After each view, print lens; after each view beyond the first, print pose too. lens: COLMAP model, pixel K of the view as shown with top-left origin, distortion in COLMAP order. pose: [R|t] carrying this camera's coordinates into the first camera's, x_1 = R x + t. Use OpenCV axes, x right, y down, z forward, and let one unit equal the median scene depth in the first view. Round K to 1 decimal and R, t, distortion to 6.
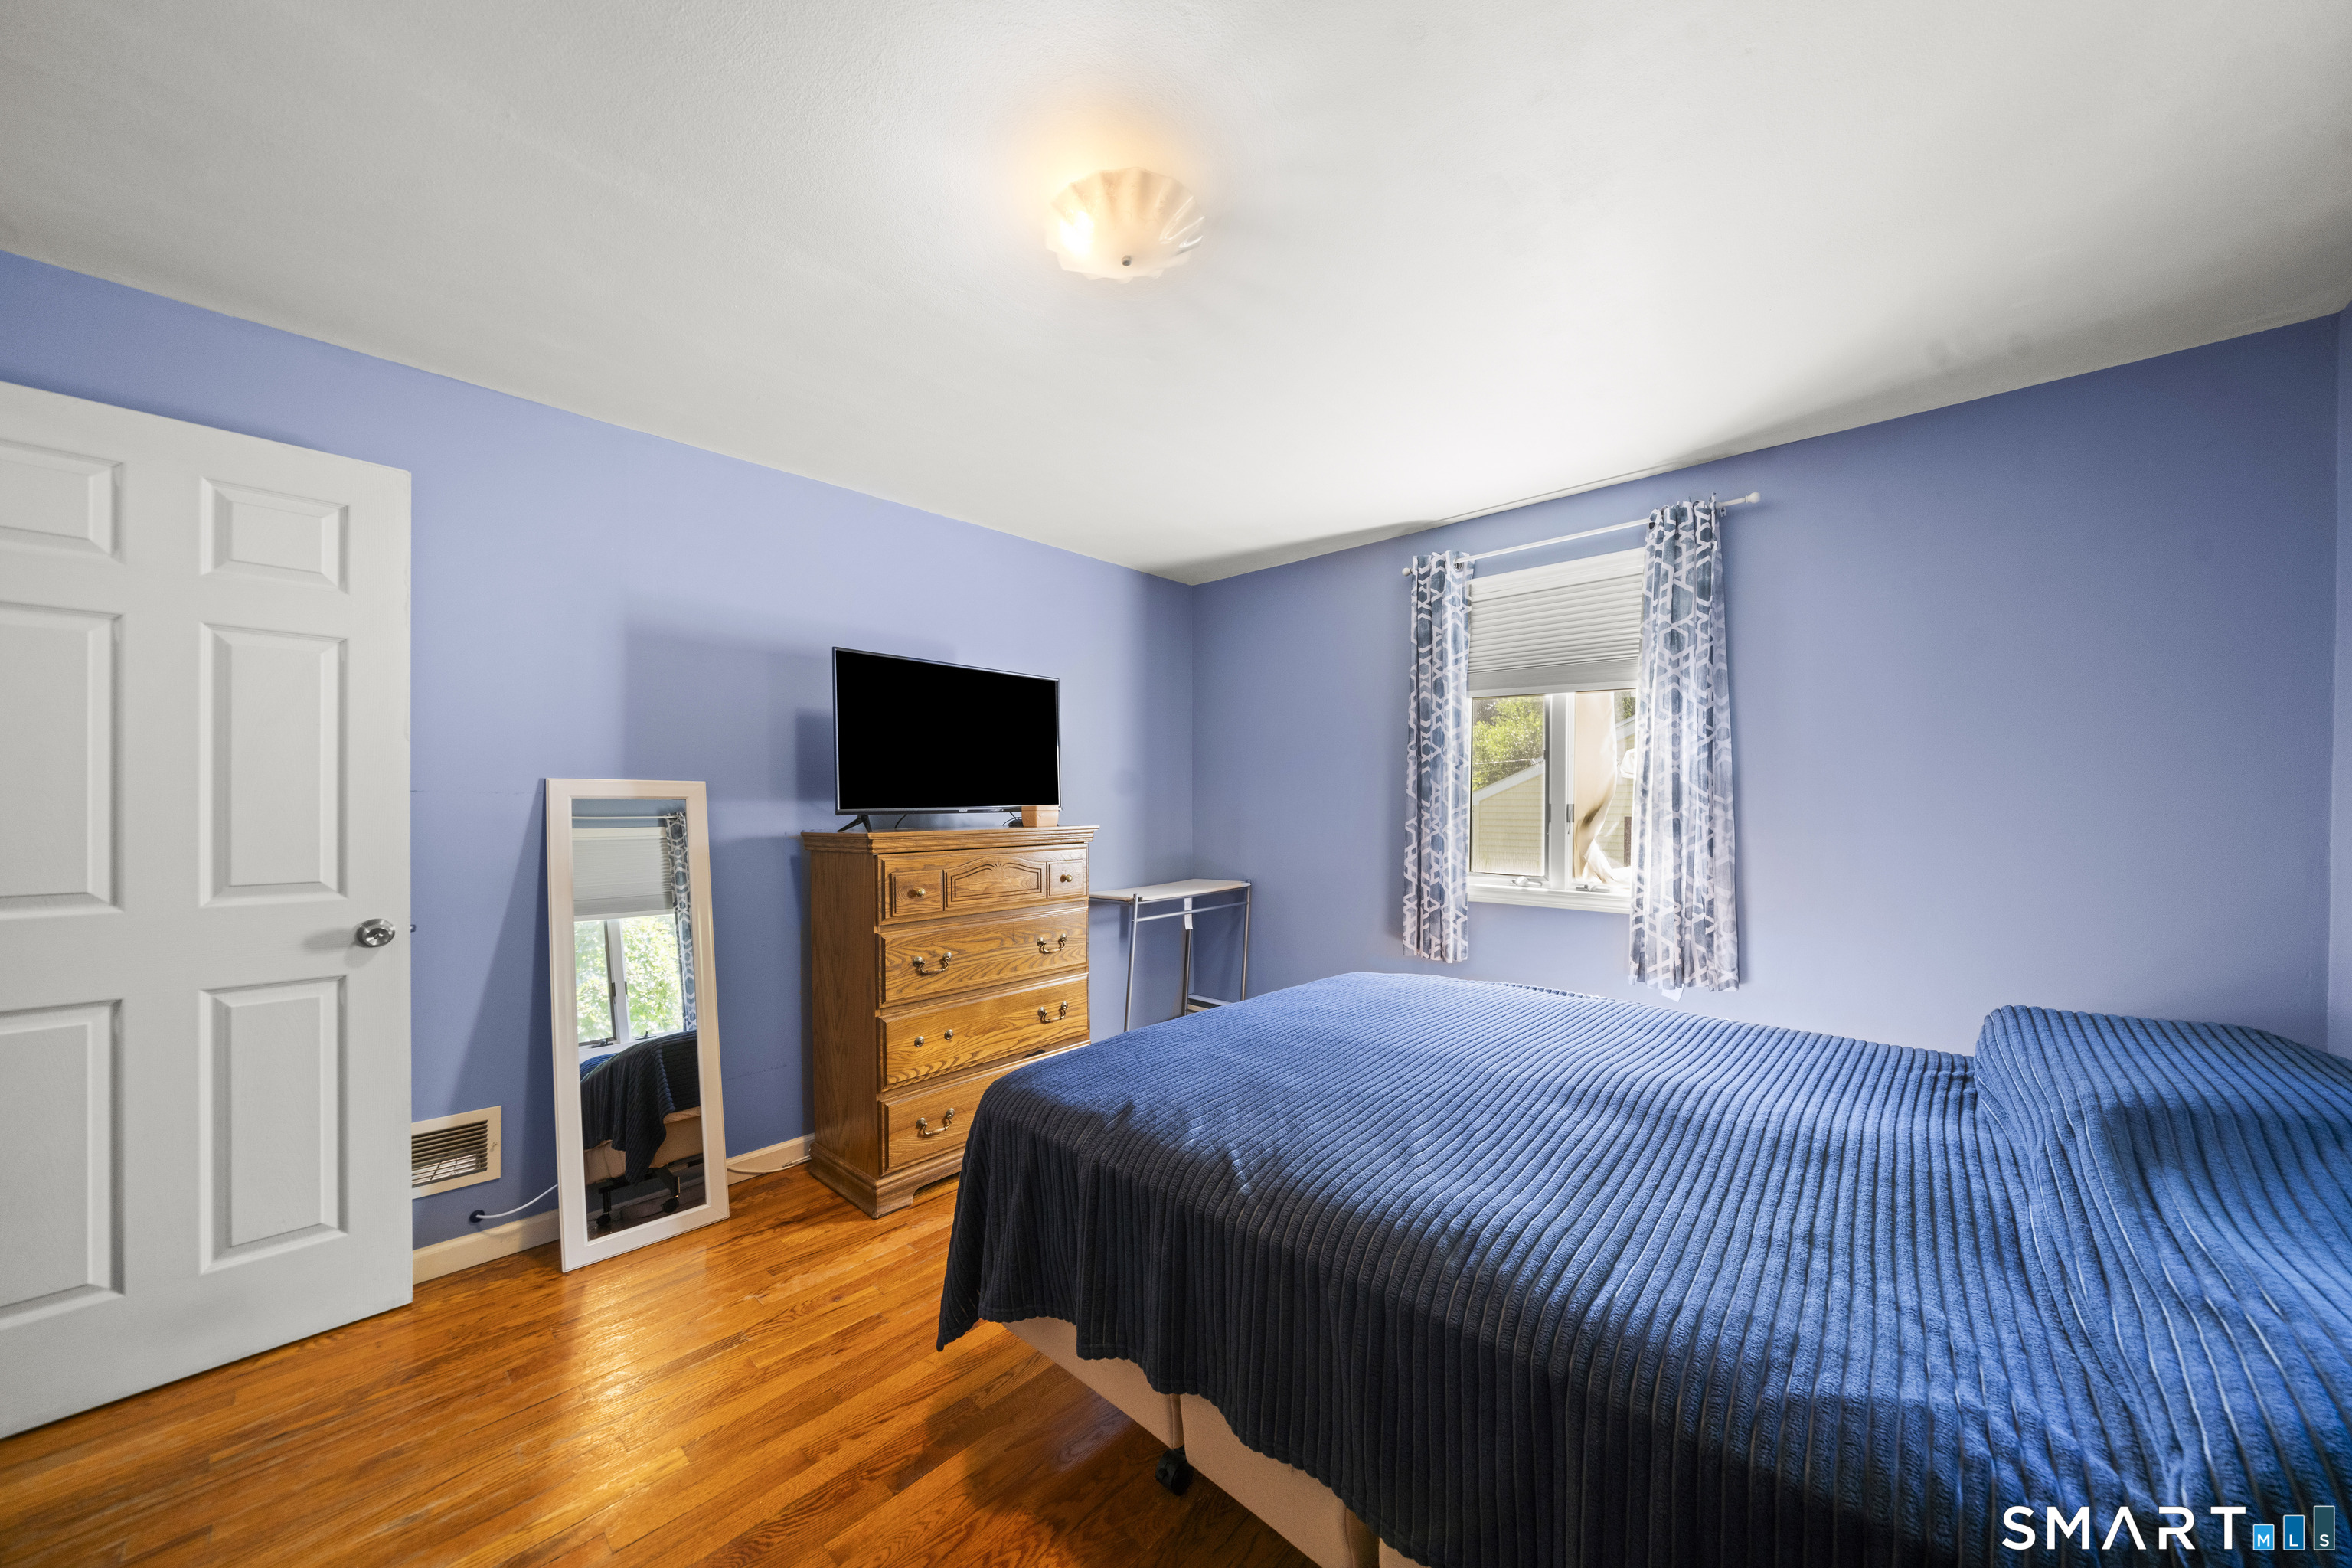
lens RADIAL K [[805.0, 0, 1175.4], [0, 805.0, 787.5], [0, 0, 1]] dist [-0.005686, 0.000005]
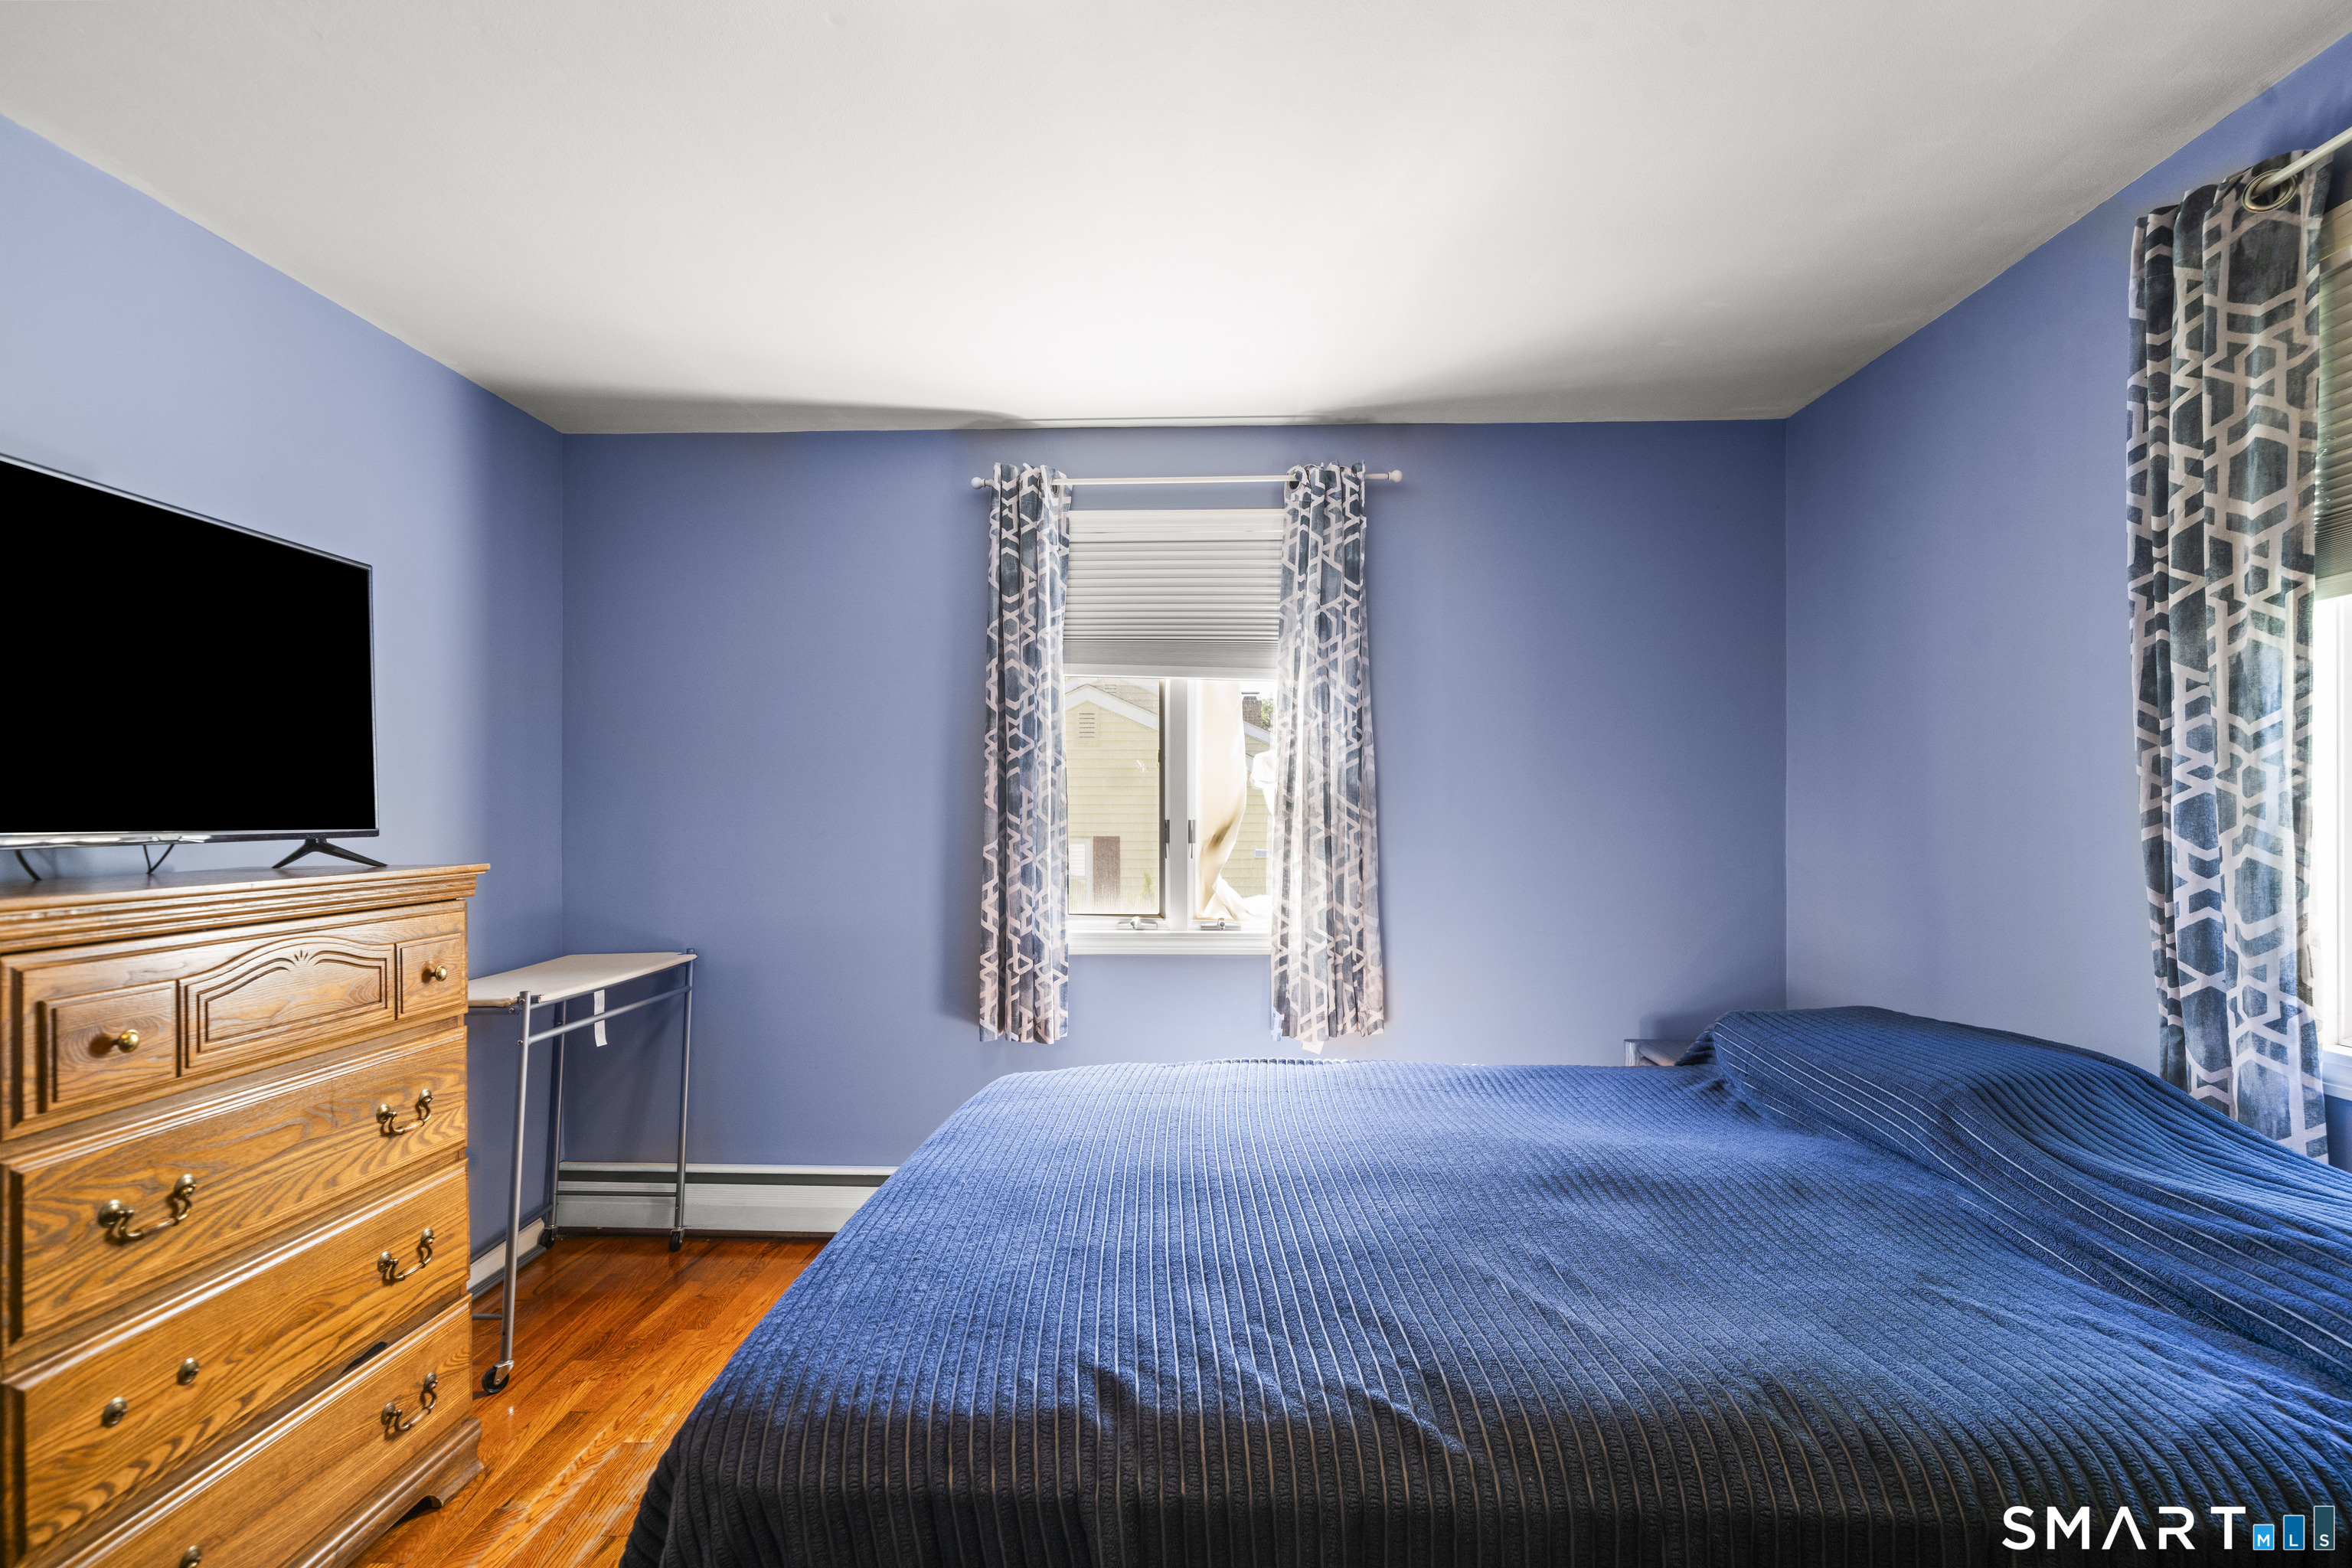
lens RADIAL K [[1131.2, 0, 1176.0], [0, 1131.2, 784.0], [0, 0, 1]] dist [0.004067, 0.000325]
pose [[0.756608, 0.018558, 0.653605, -0.262454], [-0.010245, 0.999811, -0.016528, 0.004557], [-0.653788, 0.005809, 0.756655, 0.194881]]
